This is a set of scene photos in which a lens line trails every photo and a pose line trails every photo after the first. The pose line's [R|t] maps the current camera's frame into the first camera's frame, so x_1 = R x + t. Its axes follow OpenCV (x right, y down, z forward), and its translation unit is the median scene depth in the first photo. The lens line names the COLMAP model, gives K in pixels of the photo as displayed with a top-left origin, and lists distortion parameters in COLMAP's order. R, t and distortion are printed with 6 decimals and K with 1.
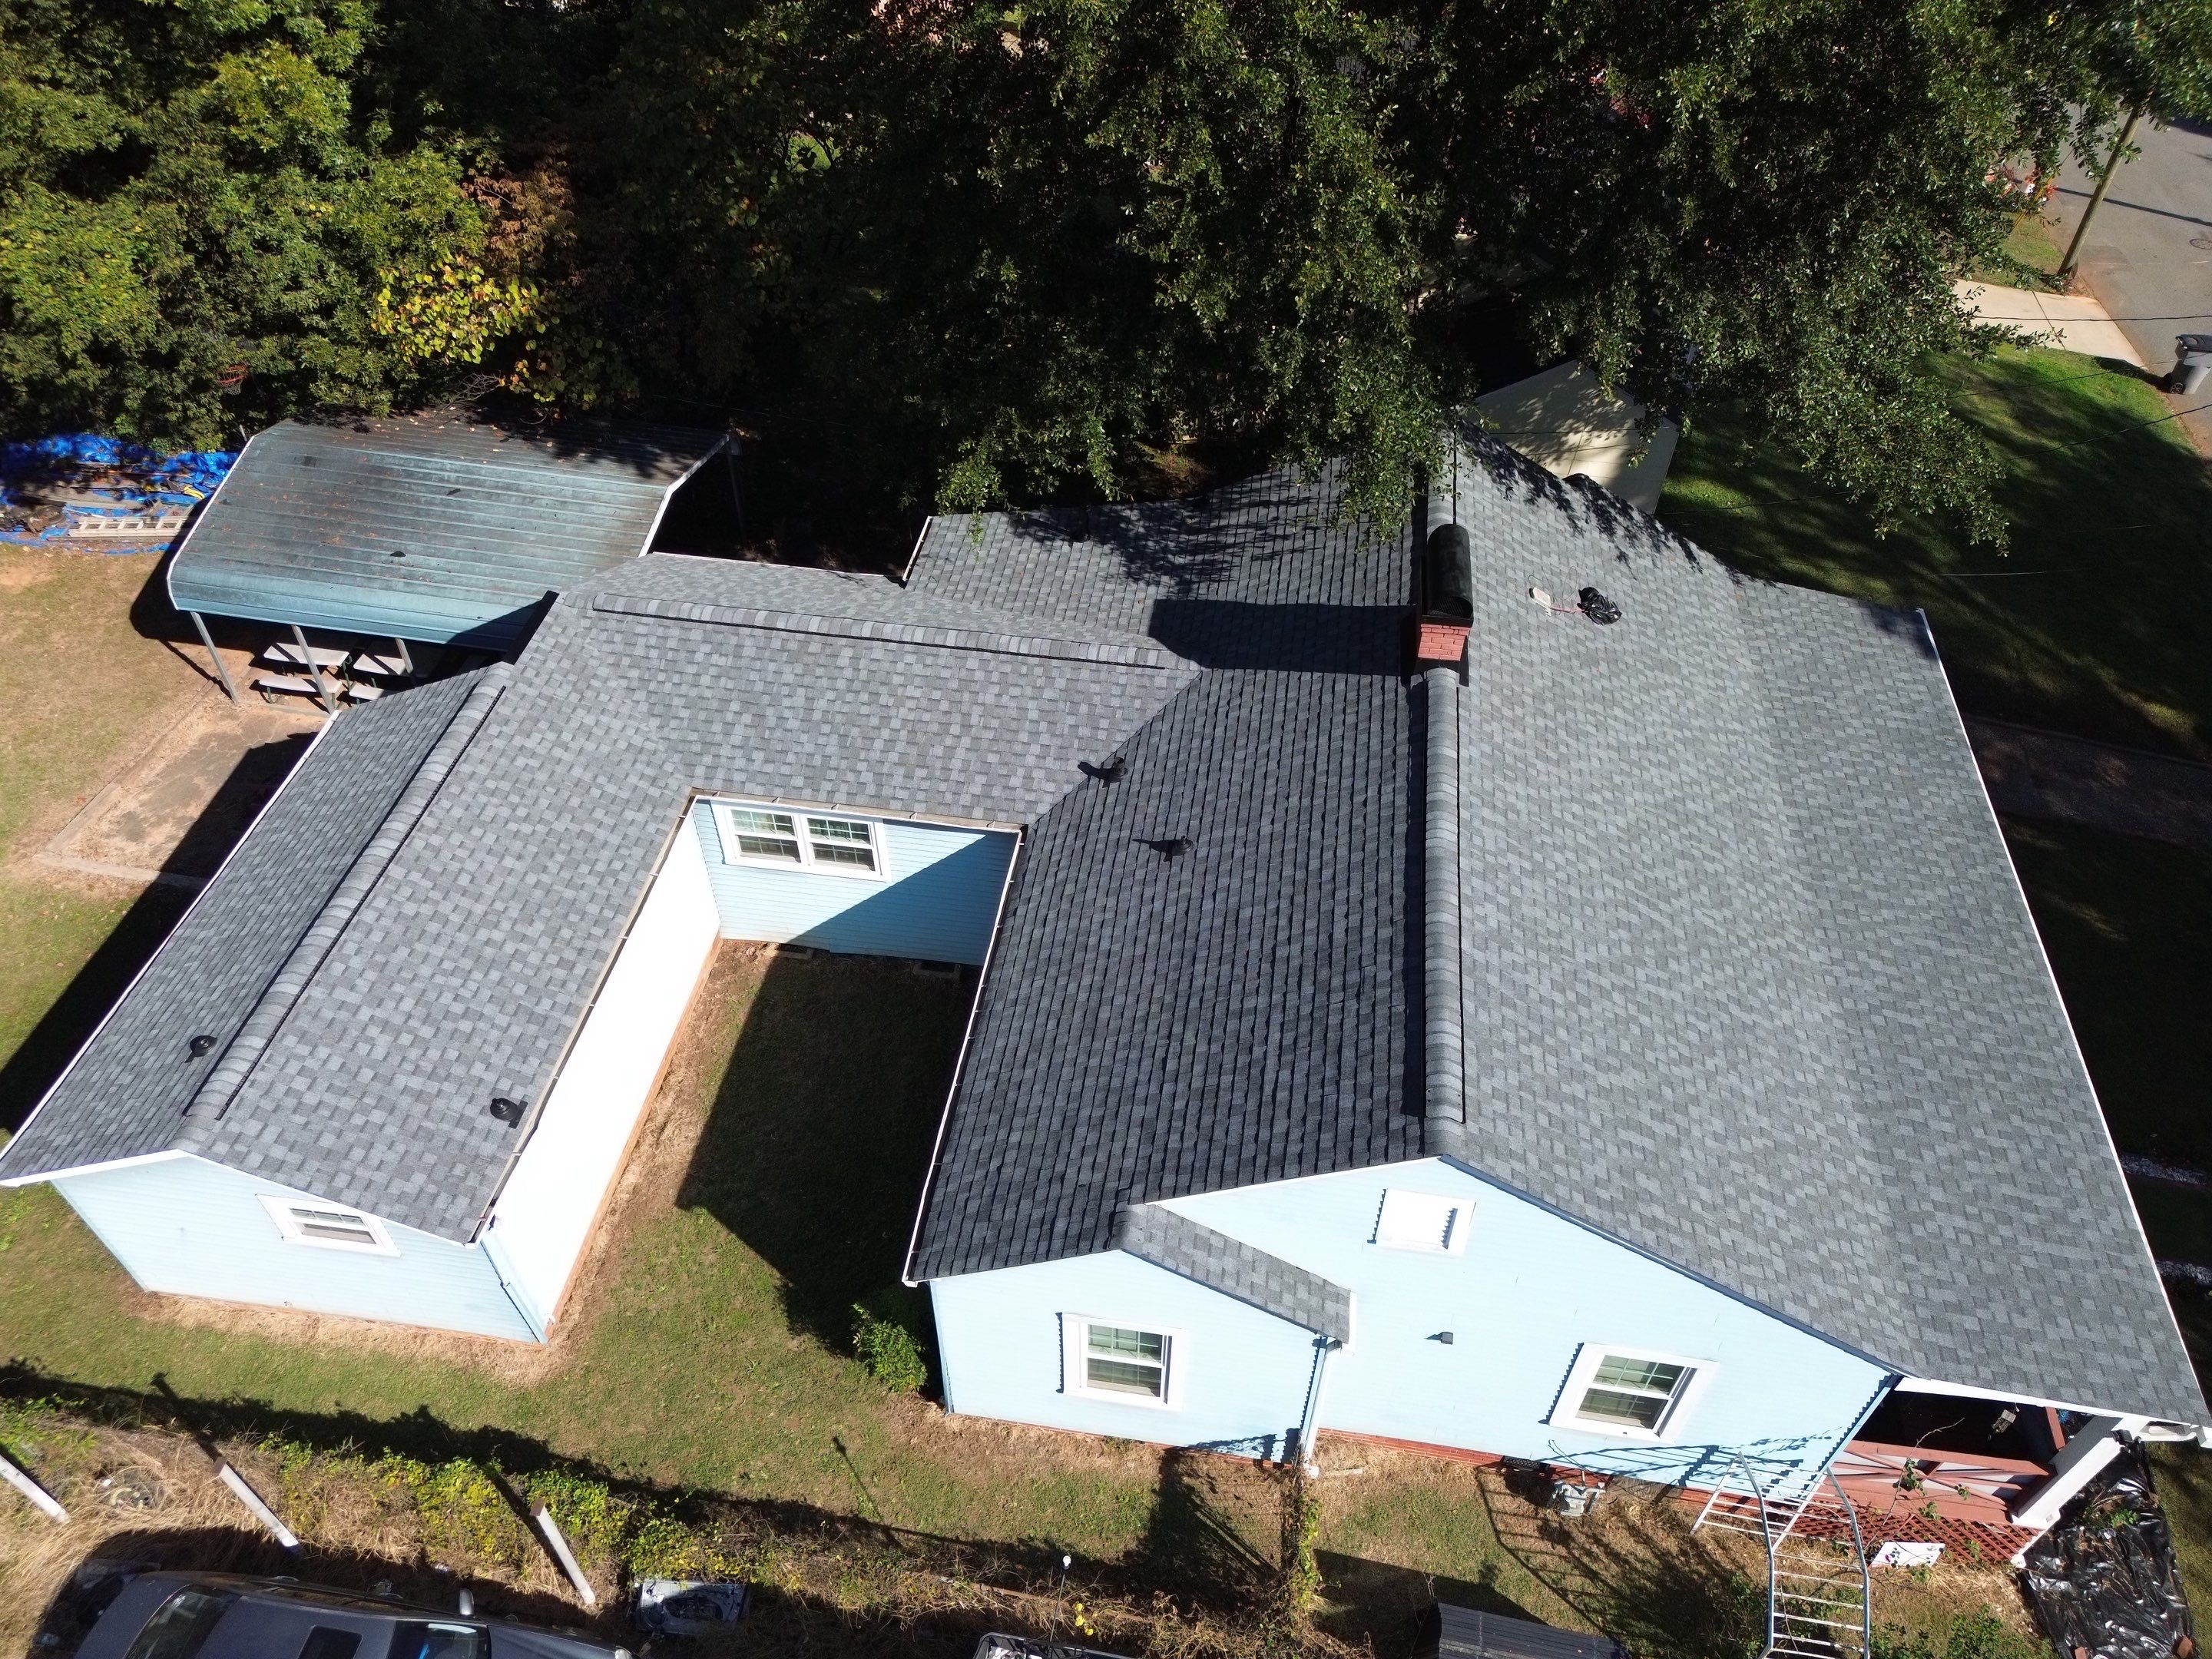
lens RADIAL K [[1551.3, 0, 1102.9], [0, 1551.3, 823.6], [0, 0, 1]] dist [0.066562, -0.051029]
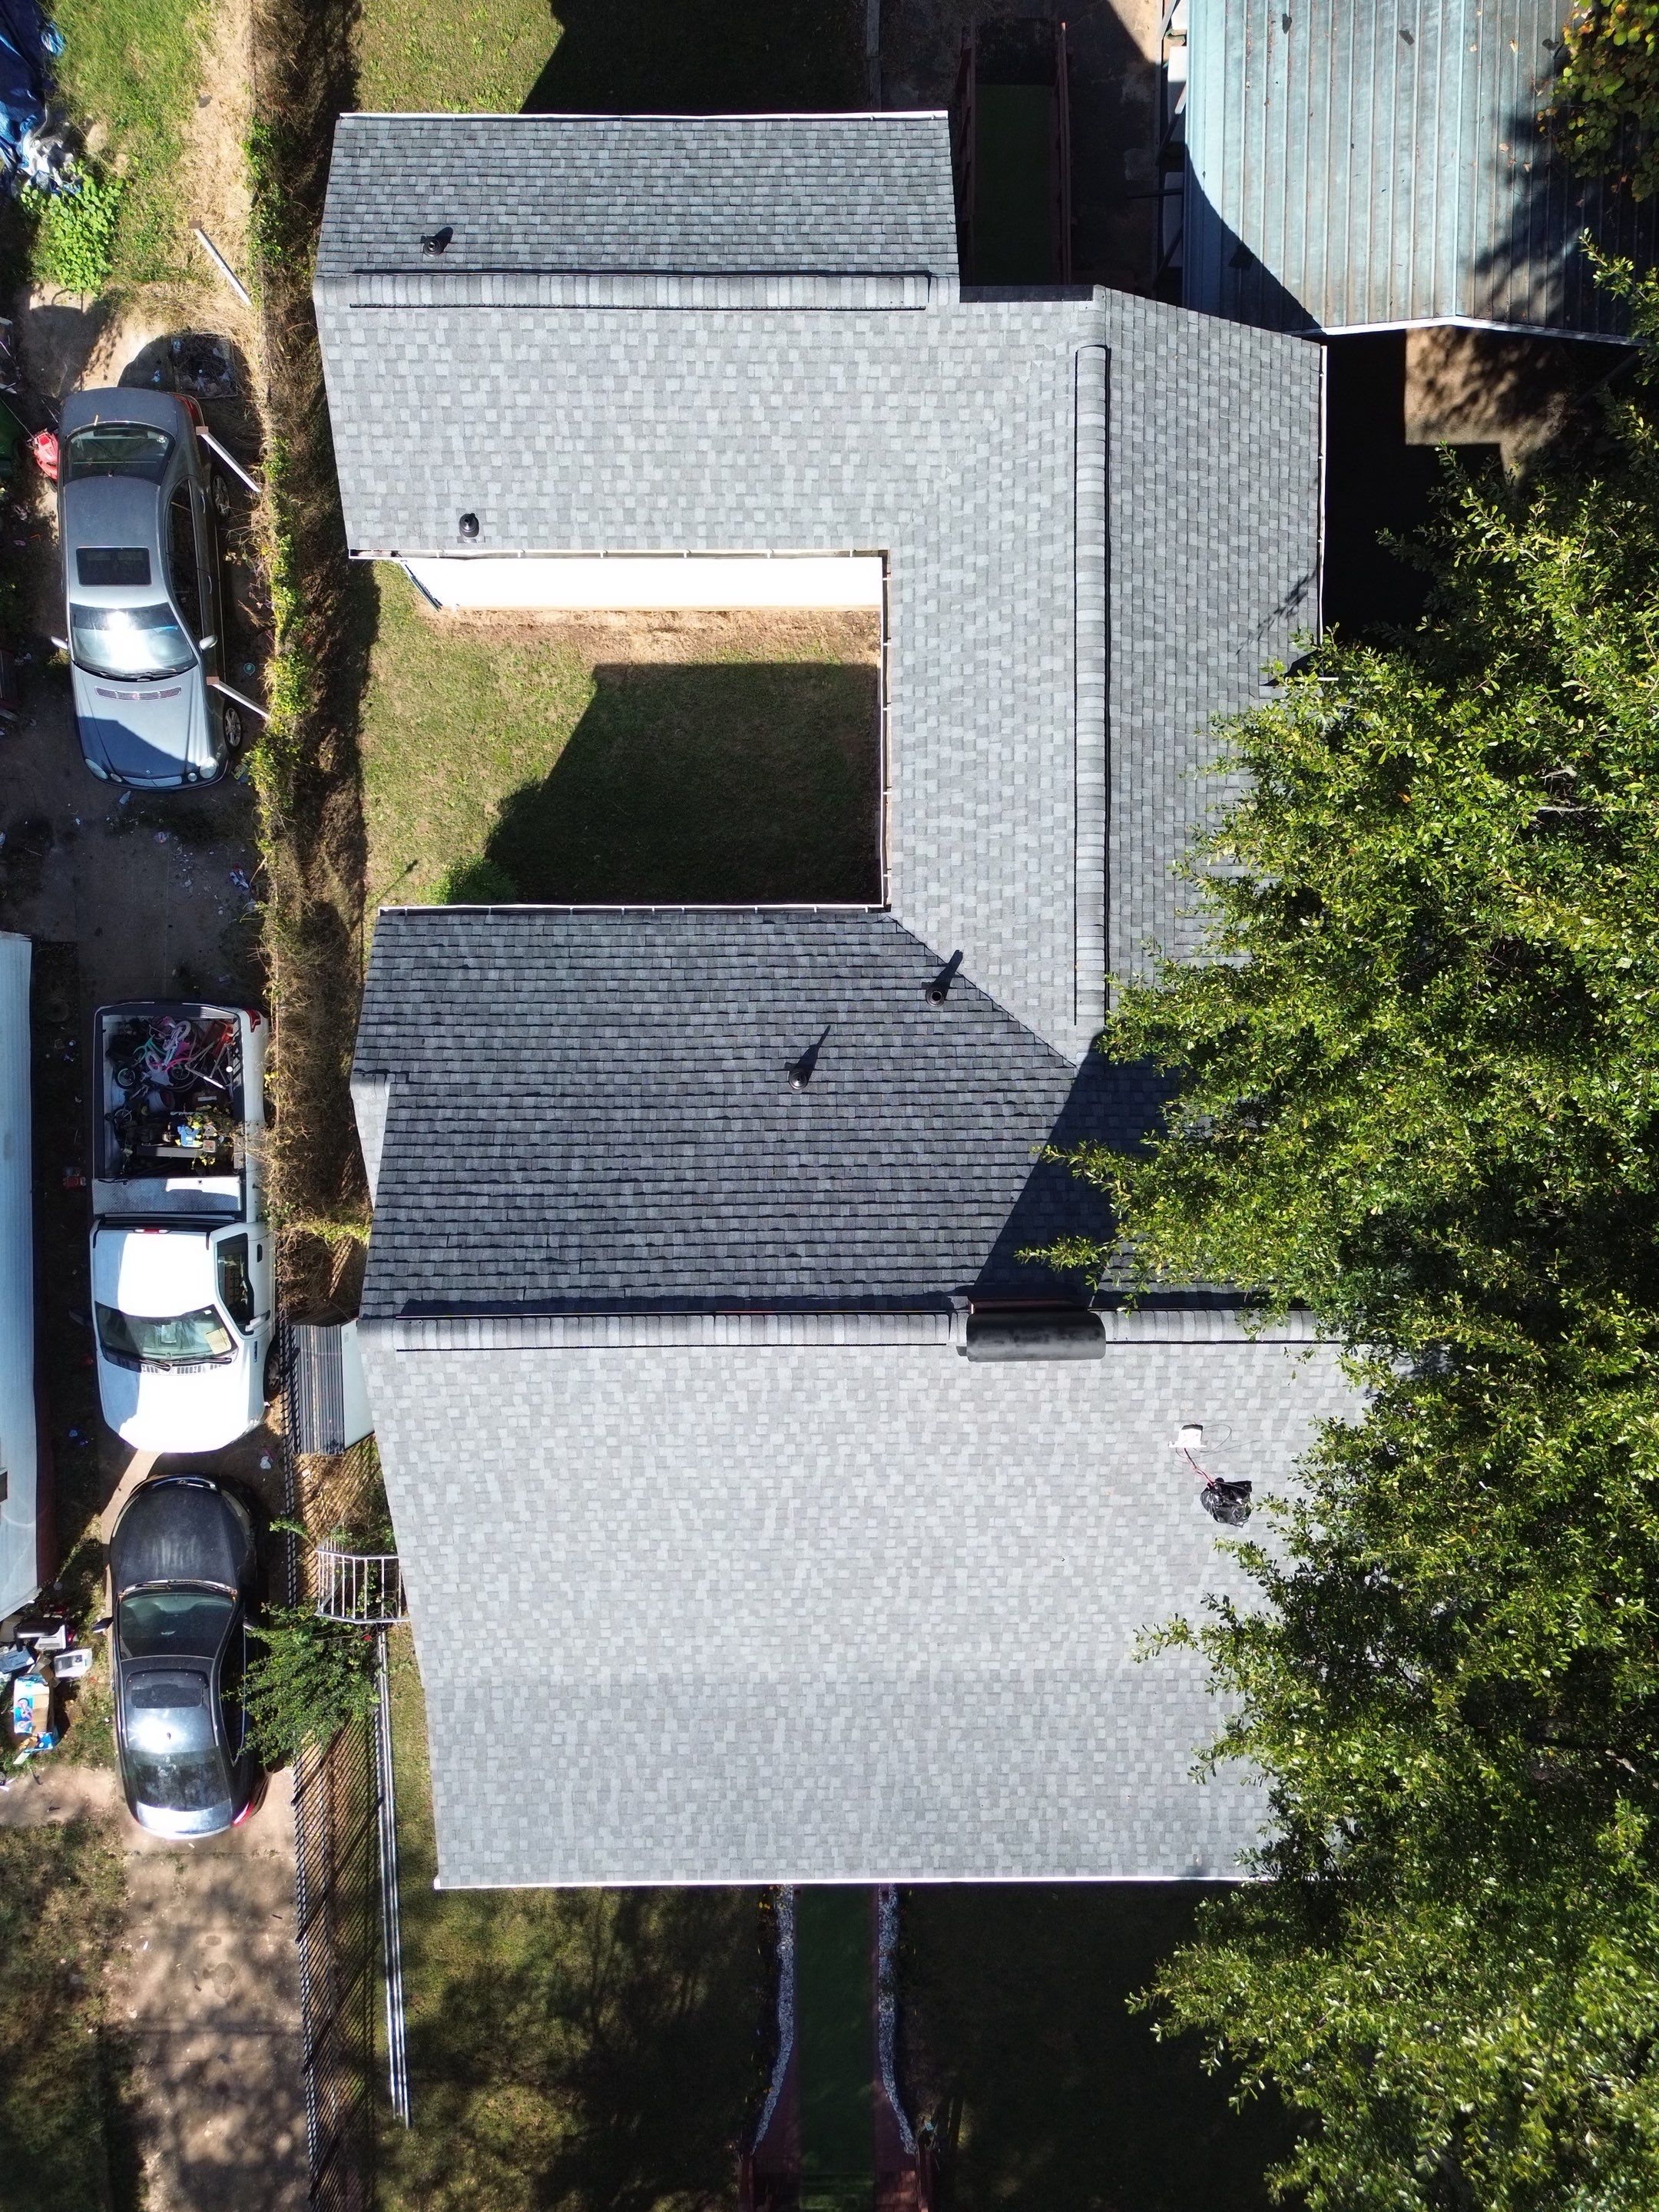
lens RADIAL K [[1551.3, 0, 828.4], [0, 1551.3, 1100.5], [0, 0, 1]] dist [0.066562, -0.051029]
pose [[0.155483, 0.987635, 0.020036, 0.049484], [-0.706735, 0.097044, 0.700791, -0.728253], [0.690182, -0.123121, 0.713085, 0.292240]]
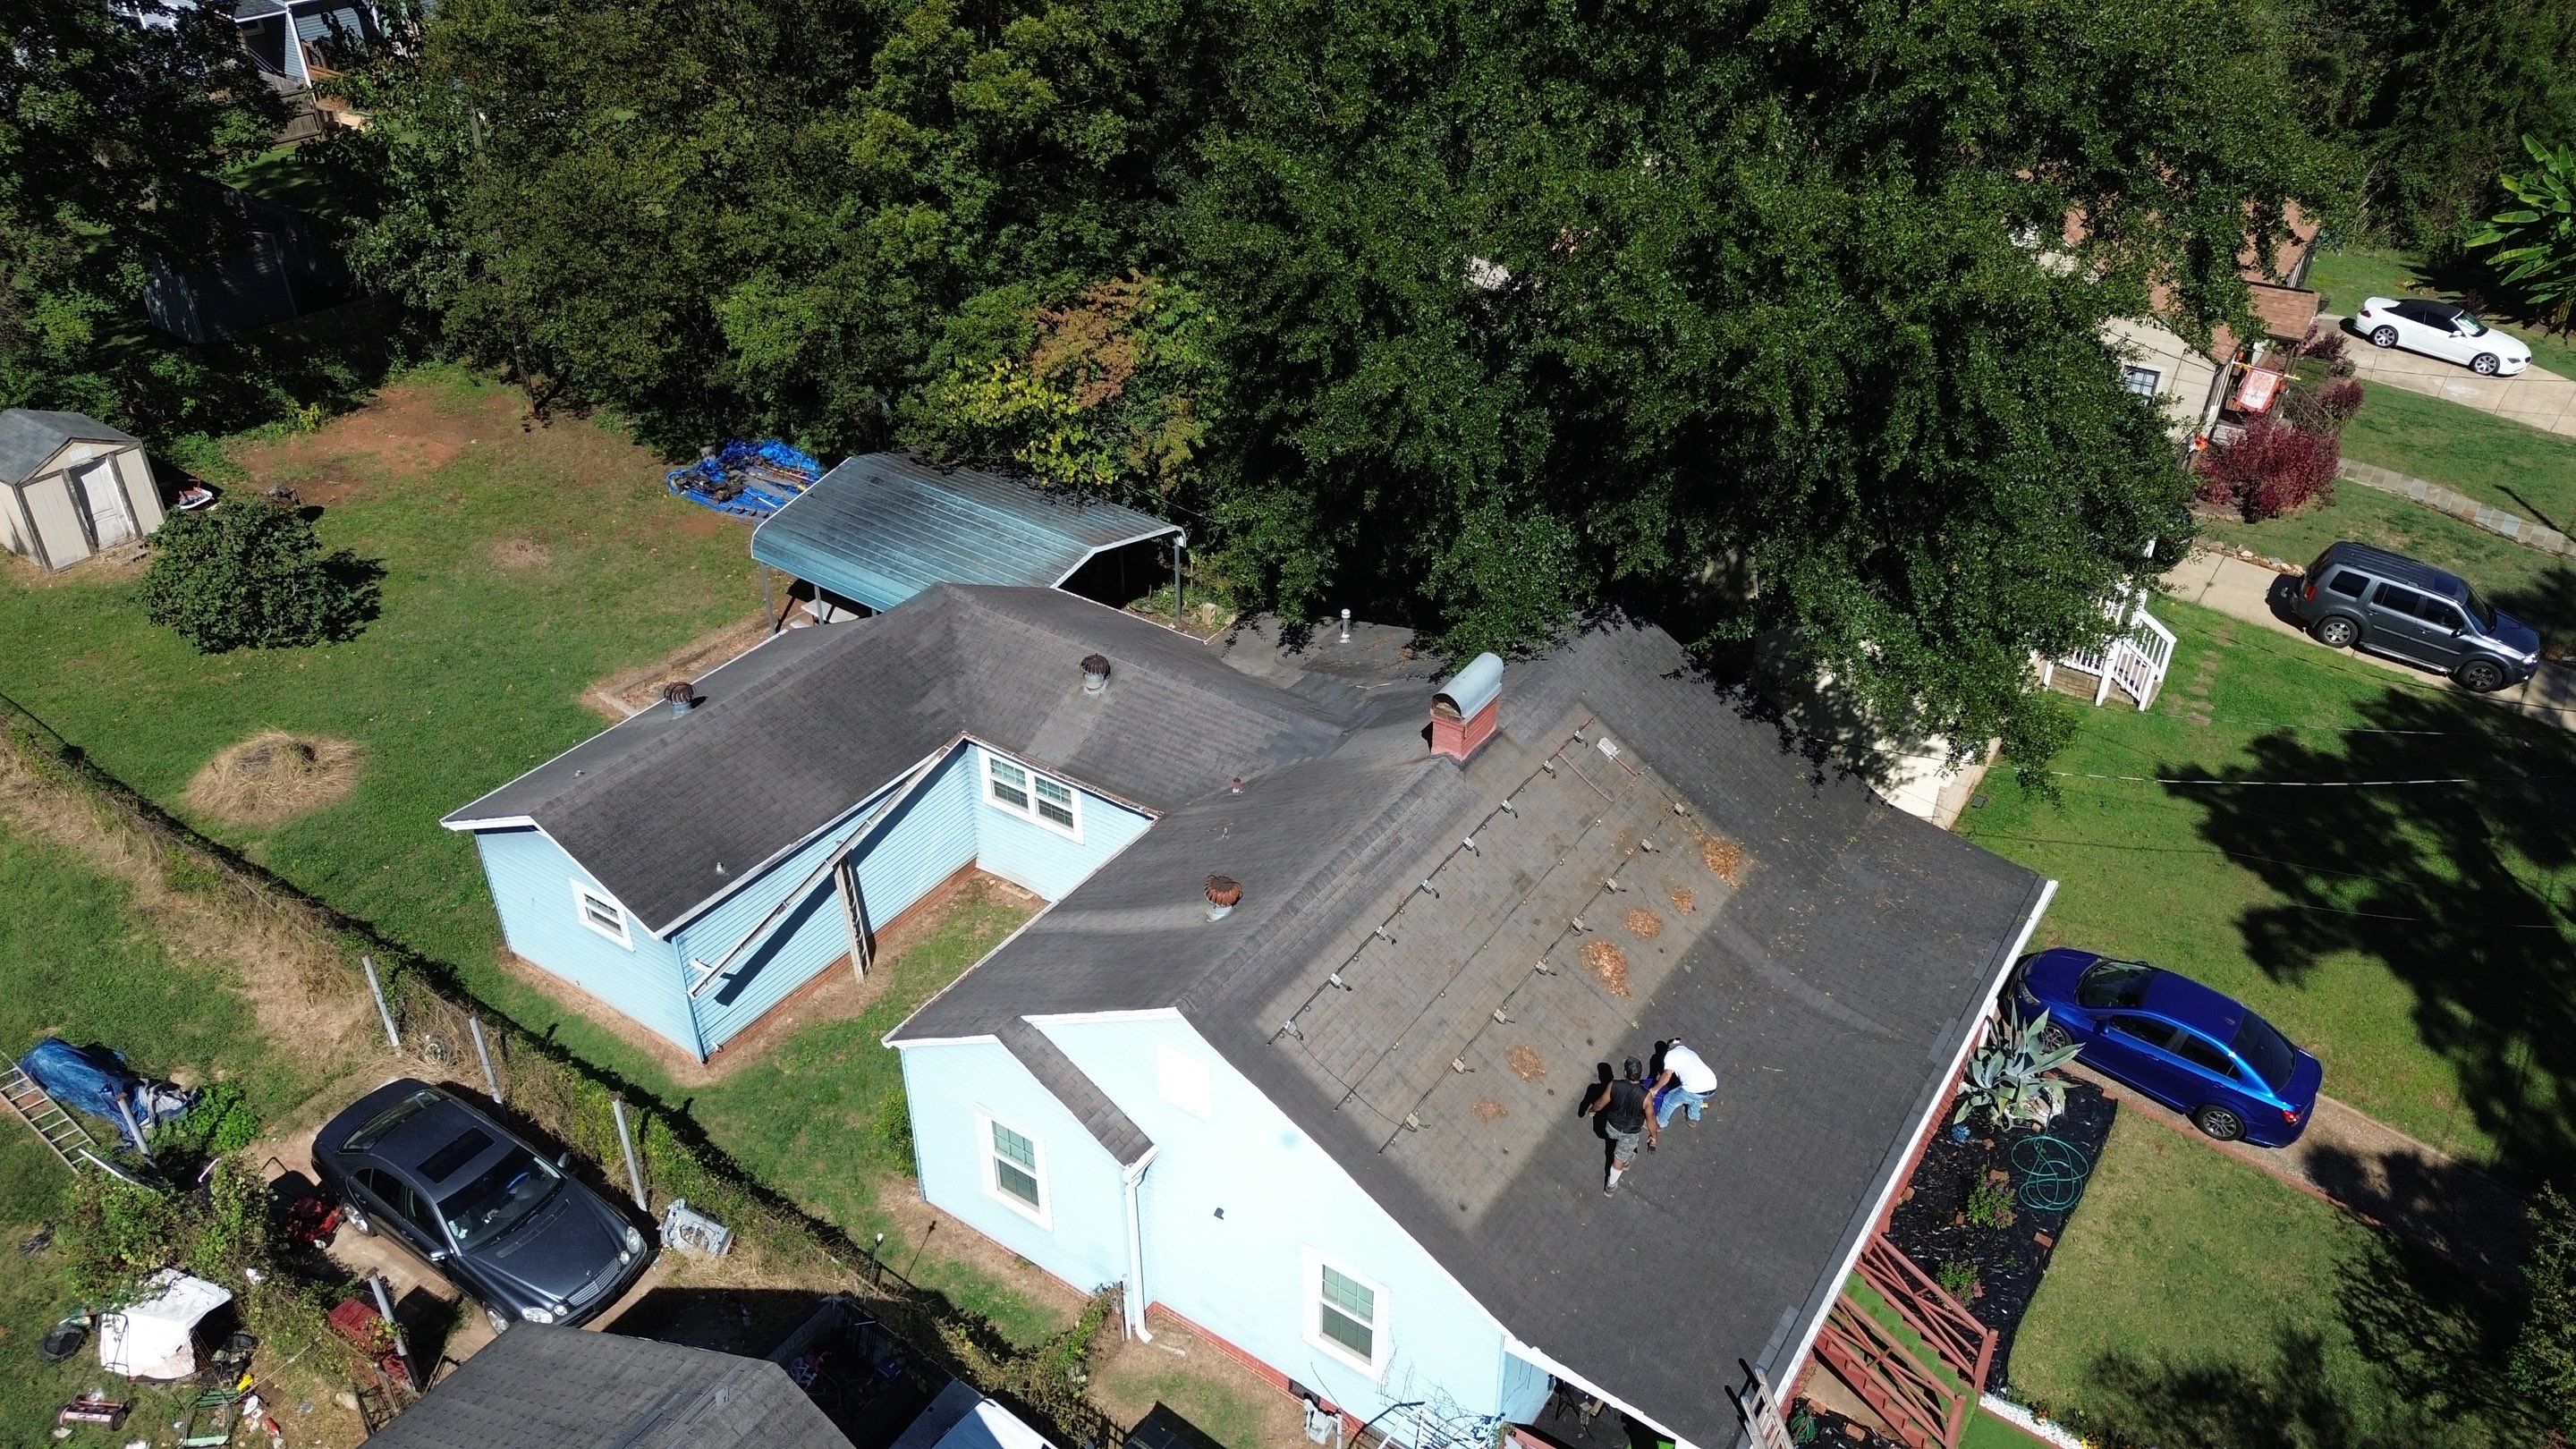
lens RADIAL K [[1822.2, 0, 1295.7], [0, 1822.2, 727.7], [0, 0, 1]] dist [0.039798, -0.022398]
pose [[0.902617, 0.233057, -0.361892, 0.645998], [-0.303870, 0.940471, -0.152239, 0.145804], [0.304869, 0.247382, 0.919705, -0.408477]]
